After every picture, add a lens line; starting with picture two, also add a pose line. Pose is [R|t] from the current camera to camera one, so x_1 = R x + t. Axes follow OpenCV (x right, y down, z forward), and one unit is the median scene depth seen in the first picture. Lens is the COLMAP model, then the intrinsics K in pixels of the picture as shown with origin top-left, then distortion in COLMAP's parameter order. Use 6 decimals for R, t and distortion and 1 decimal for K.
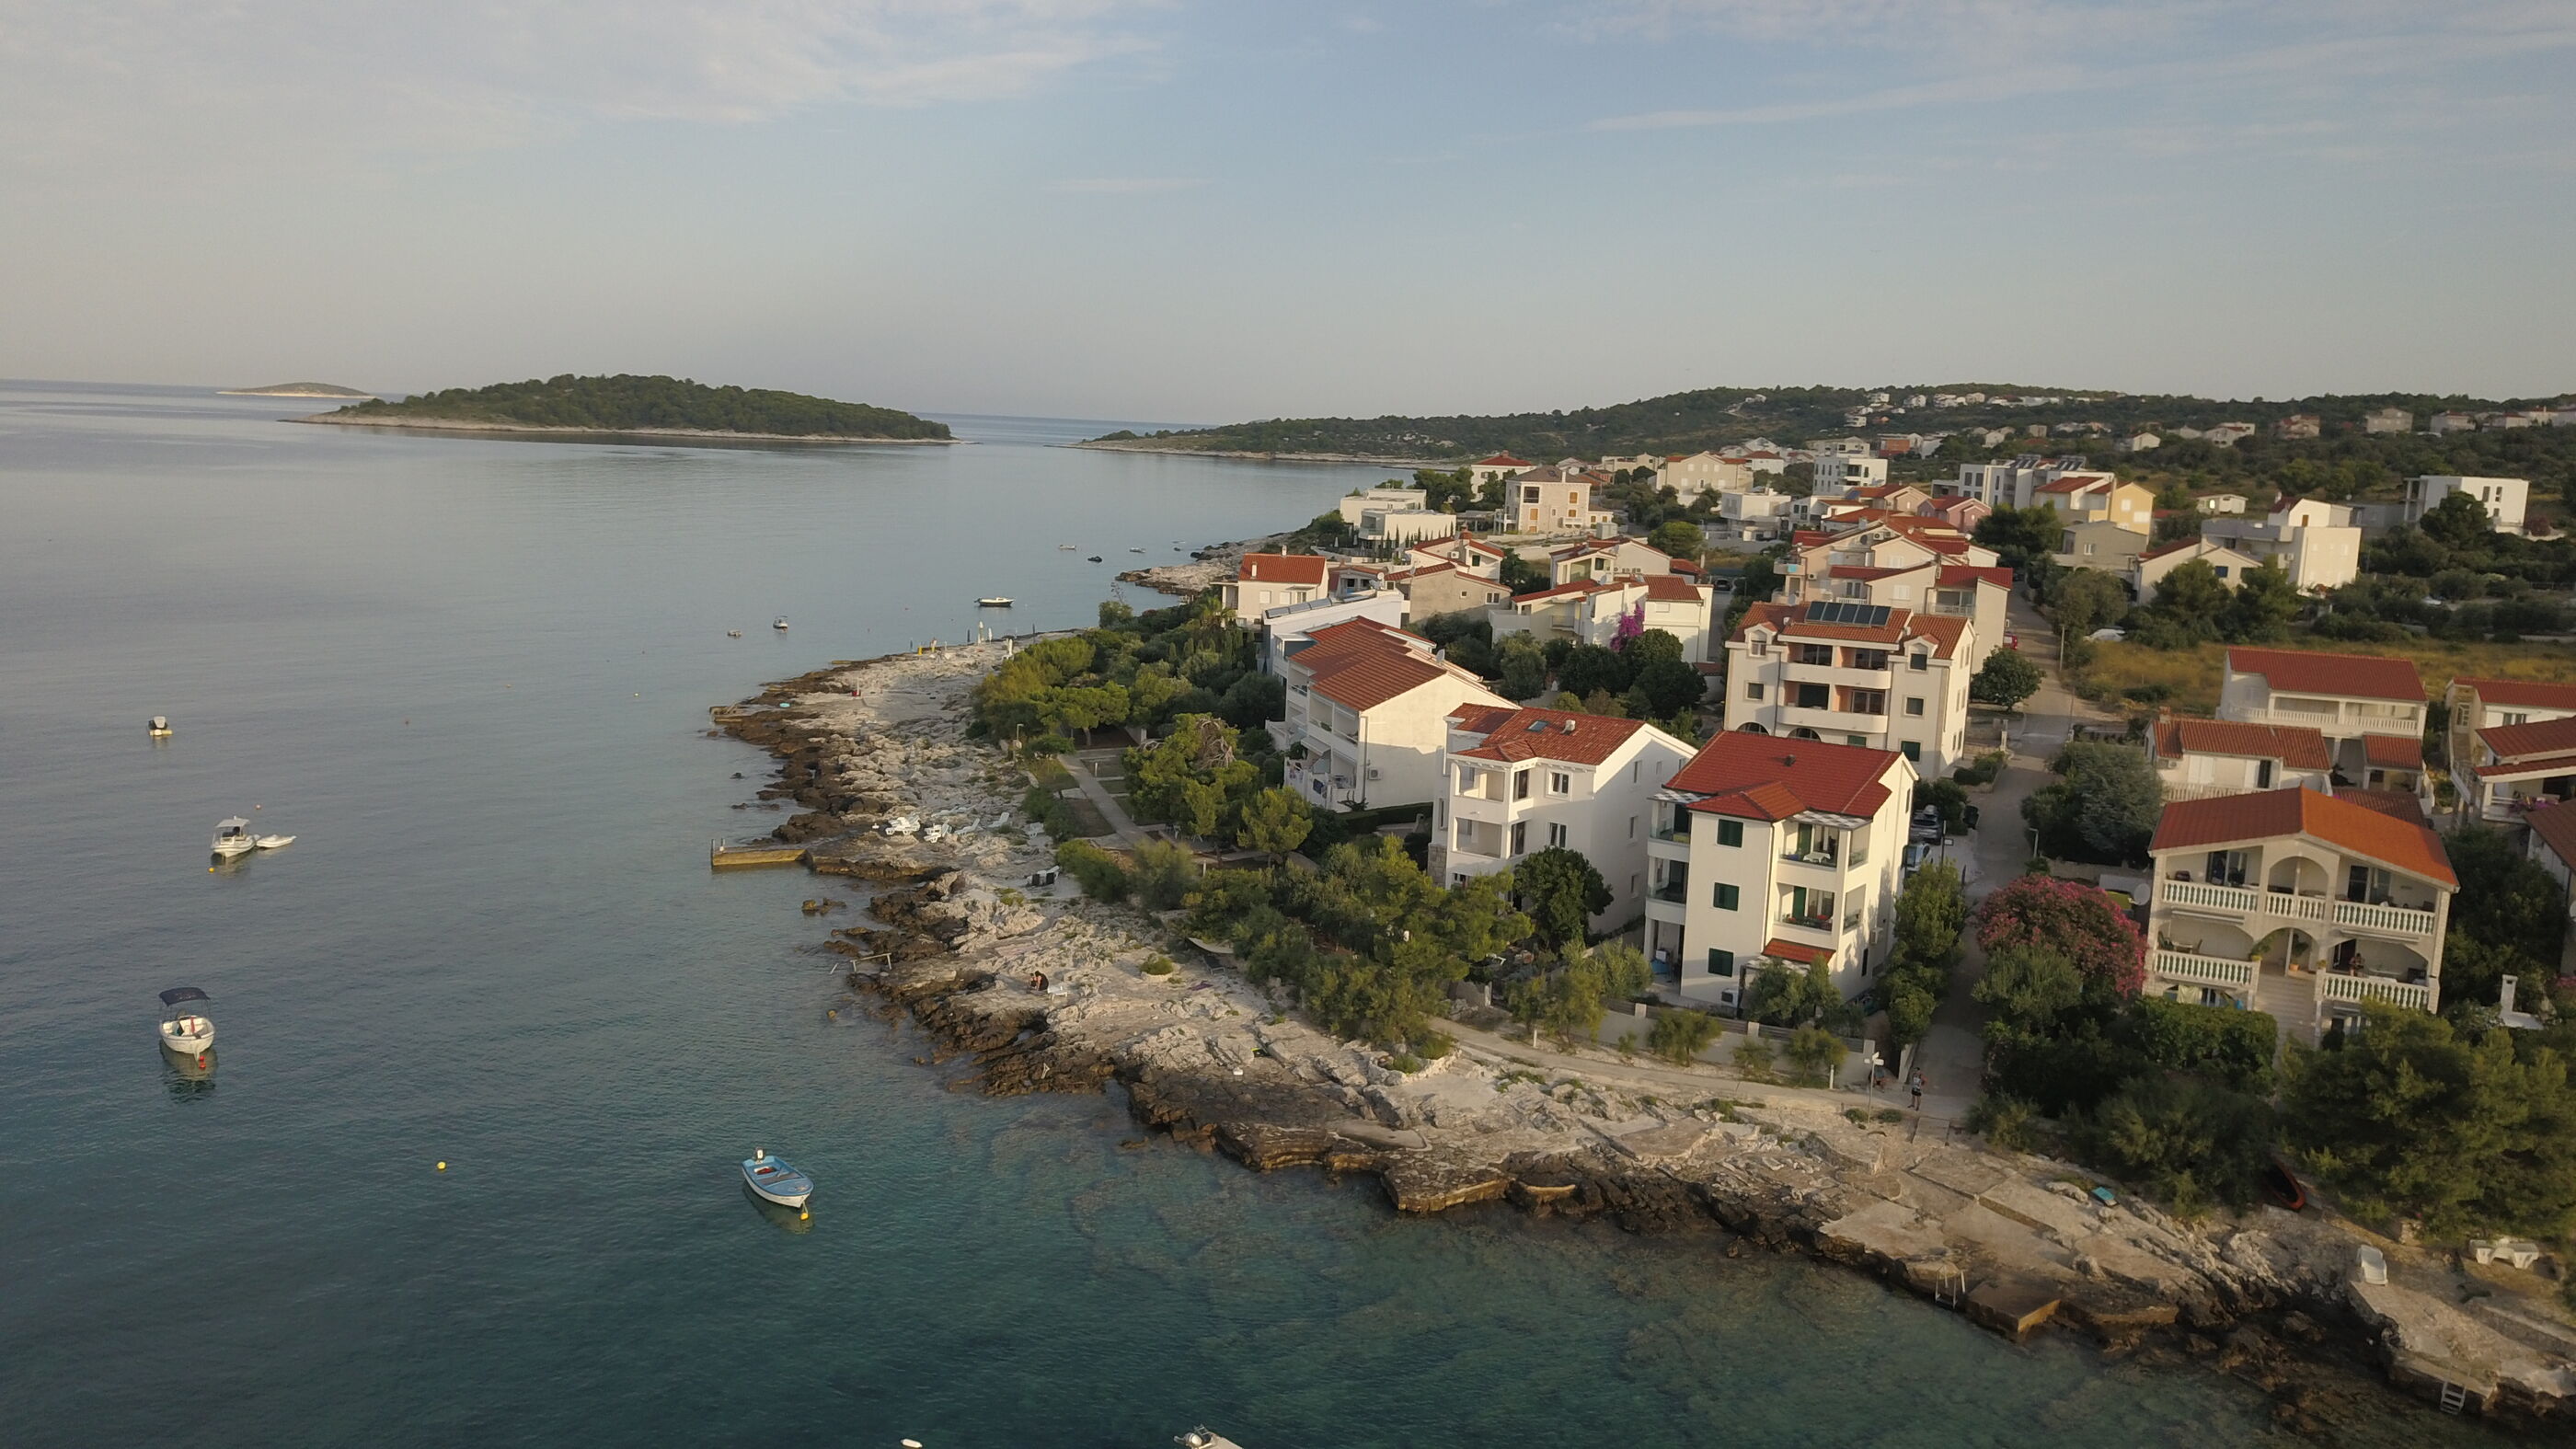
lens RADIAL K [[1962.9, 0, 1288.0], [0, 1962.9, 724.5], [0, 0, 1]] dist [-0.015928, 0.032000]
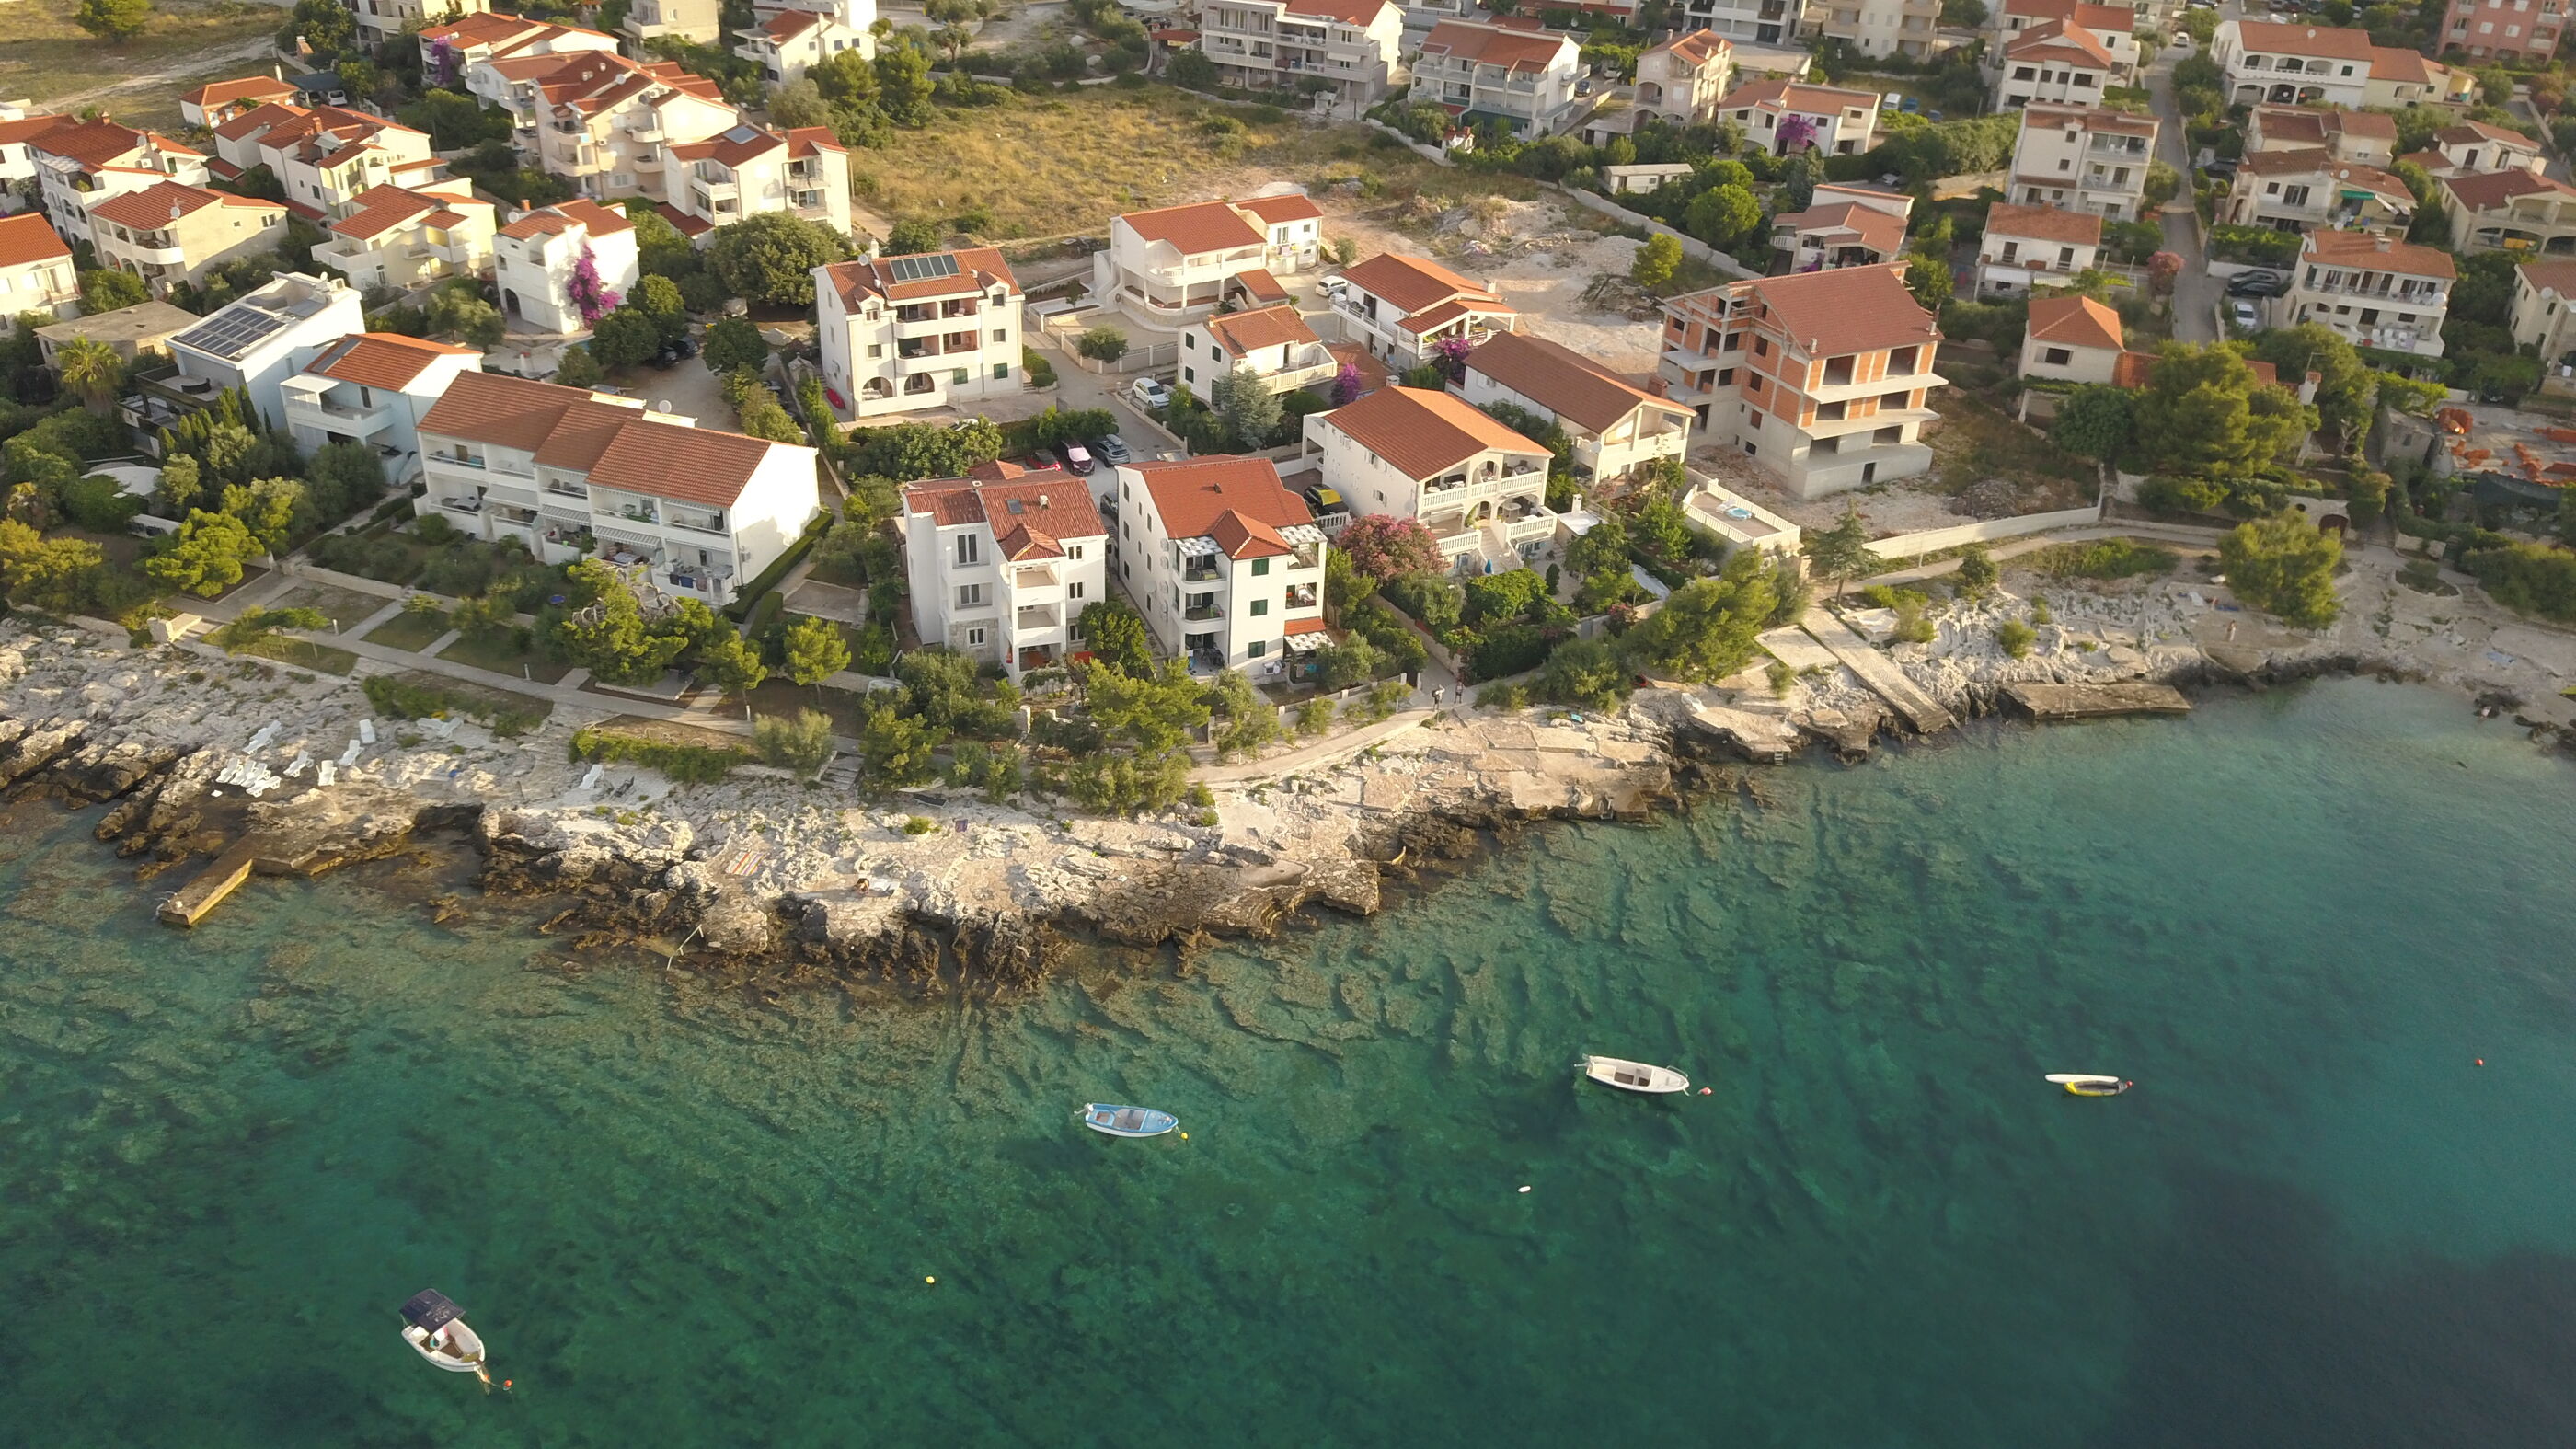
lens RADIAL K [[1987.0, 0, 1281.8], [0, 1987.0, 723.8], [0, 0, 1]] dist [-0.003369, 0.013615]
pose [[0.561029, -0.426225, 0.709633, -0.881294], [0.105865, 0.887159, 0.449156, -0.514180], [-0.820999, -0.176864, 0.542844, 0.188630]]
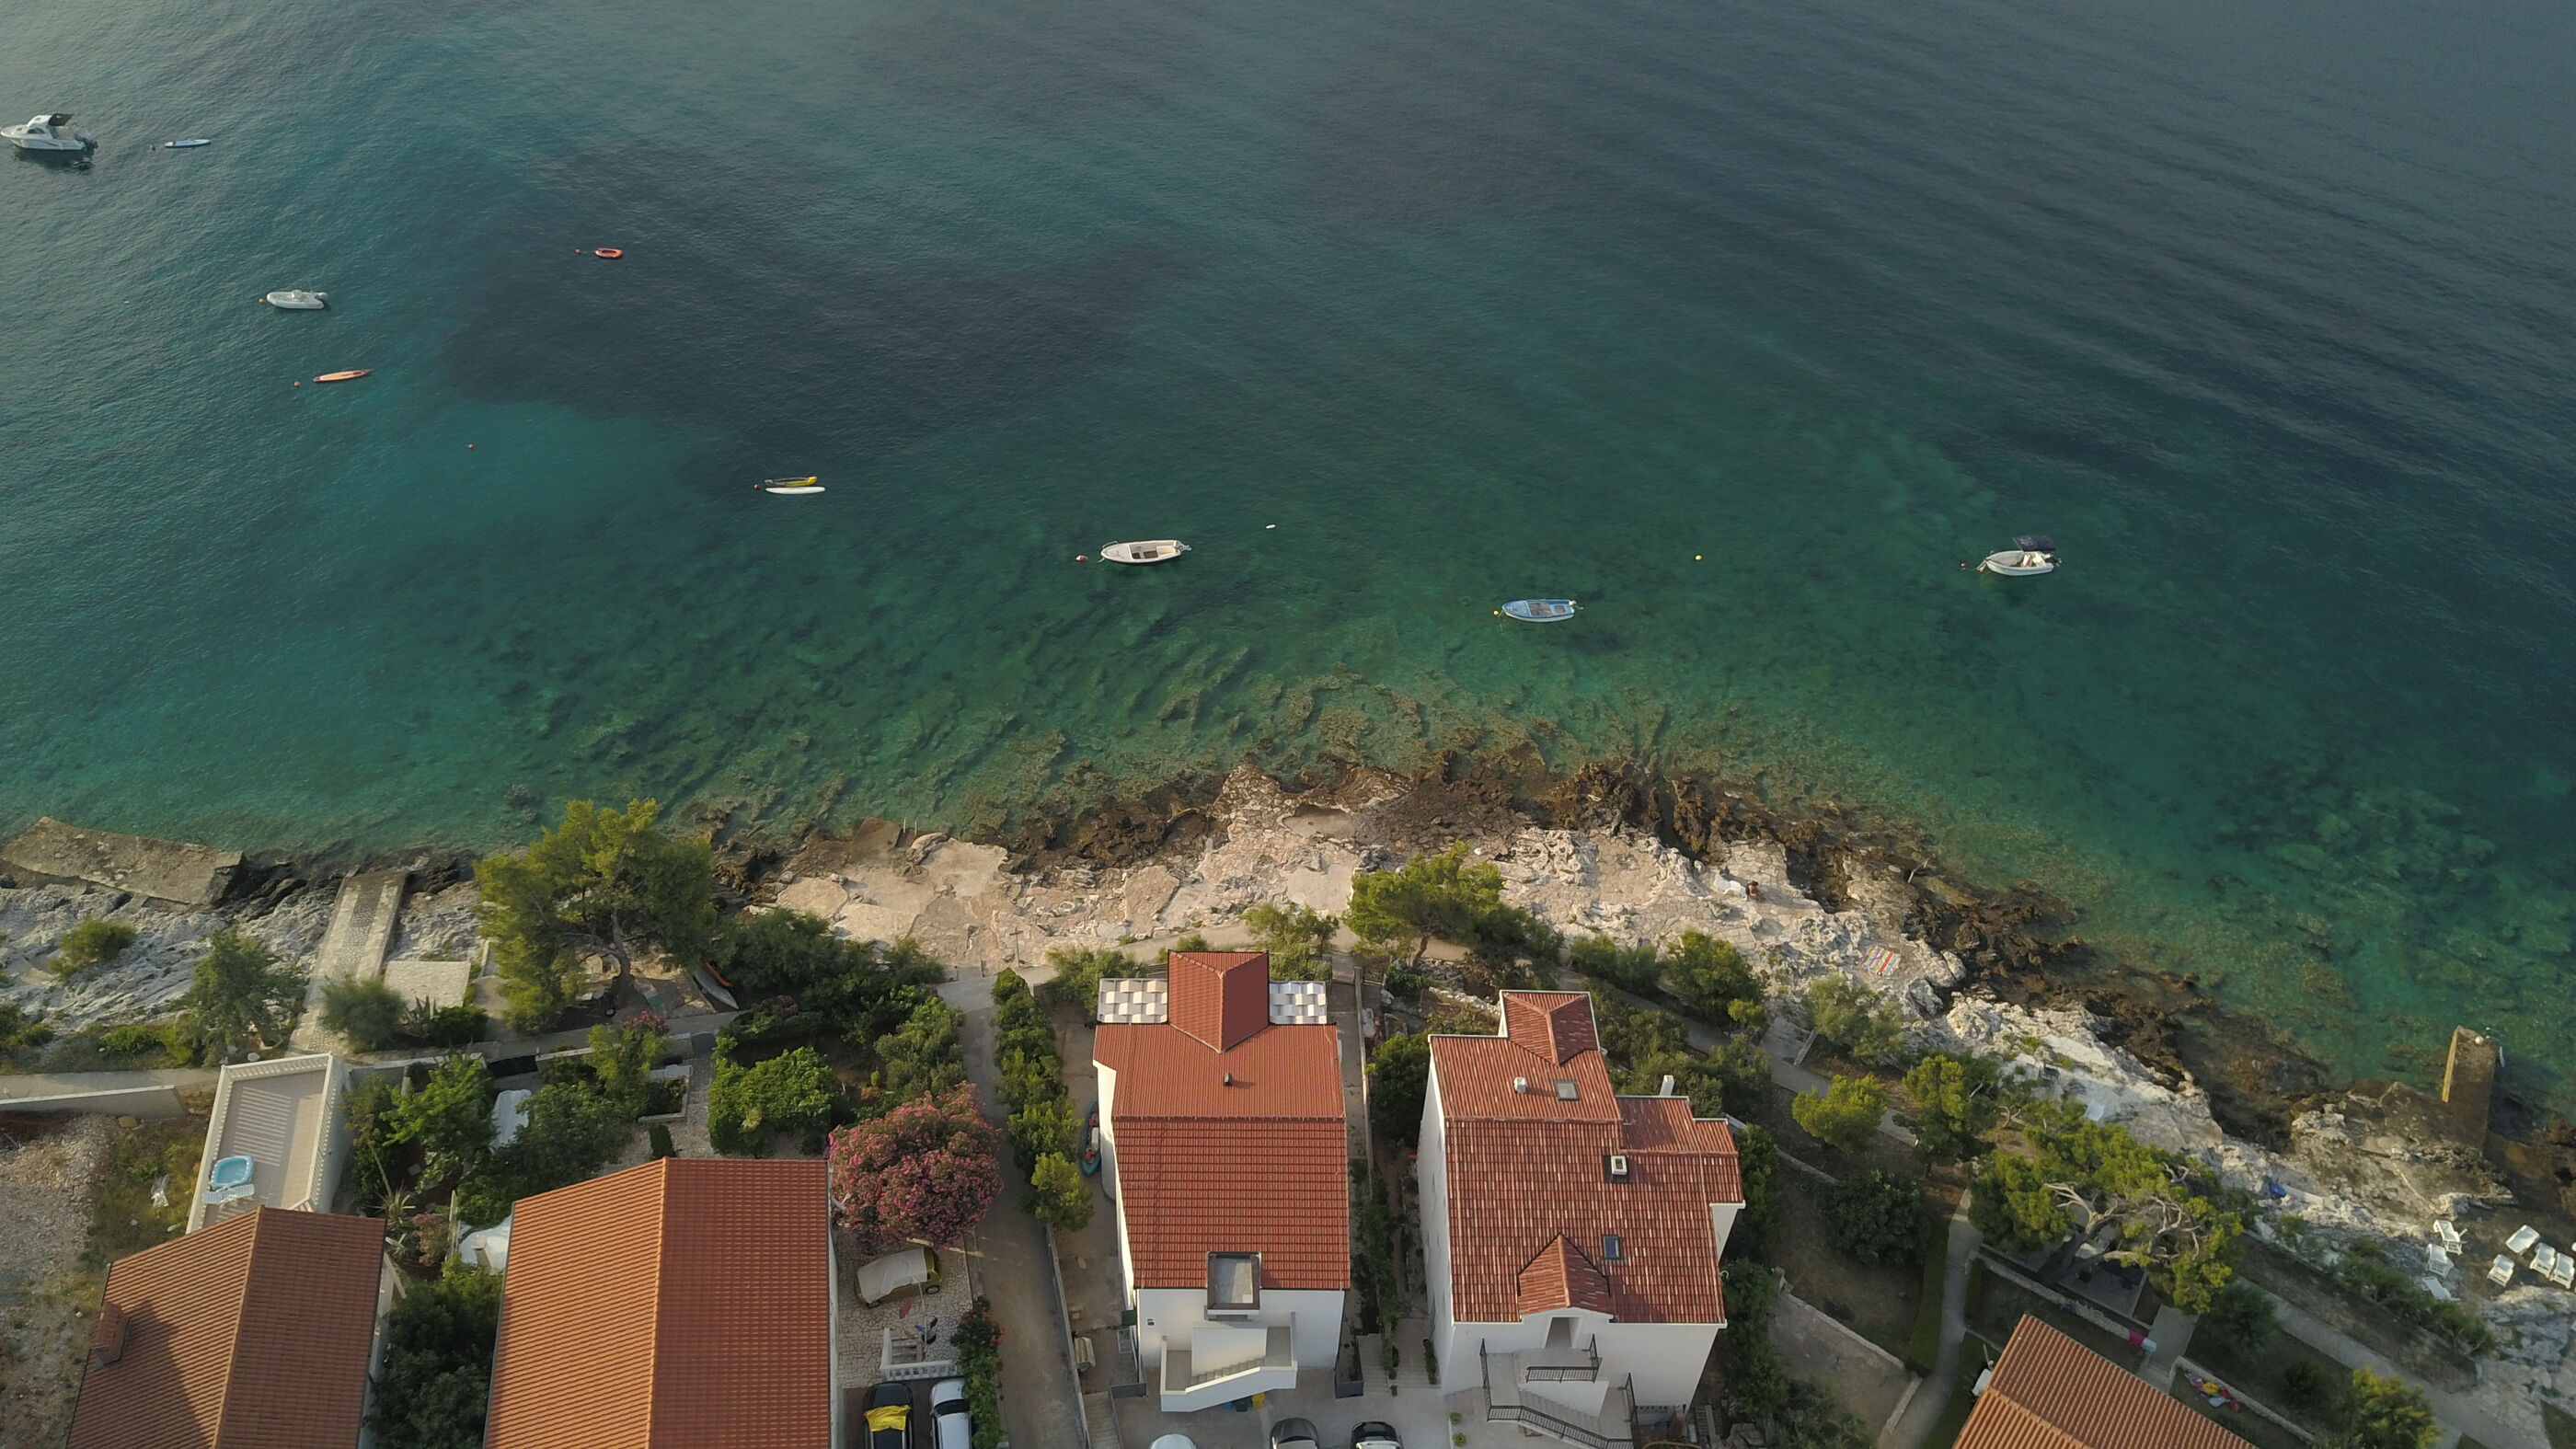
lens RADIAL K [[1987.0, 0, 1281.8], [0, 1987.0, 723.8], [0, 0, 1]] dist [-0.003369, 0.013615]
pose [[-0.800043, 0.353183, -0.484966, 0.669025], [-0.158427, 0.655289, 0.738578, -0.802327], [0.578646, 0.667726, -0.468306, 1.467124]]
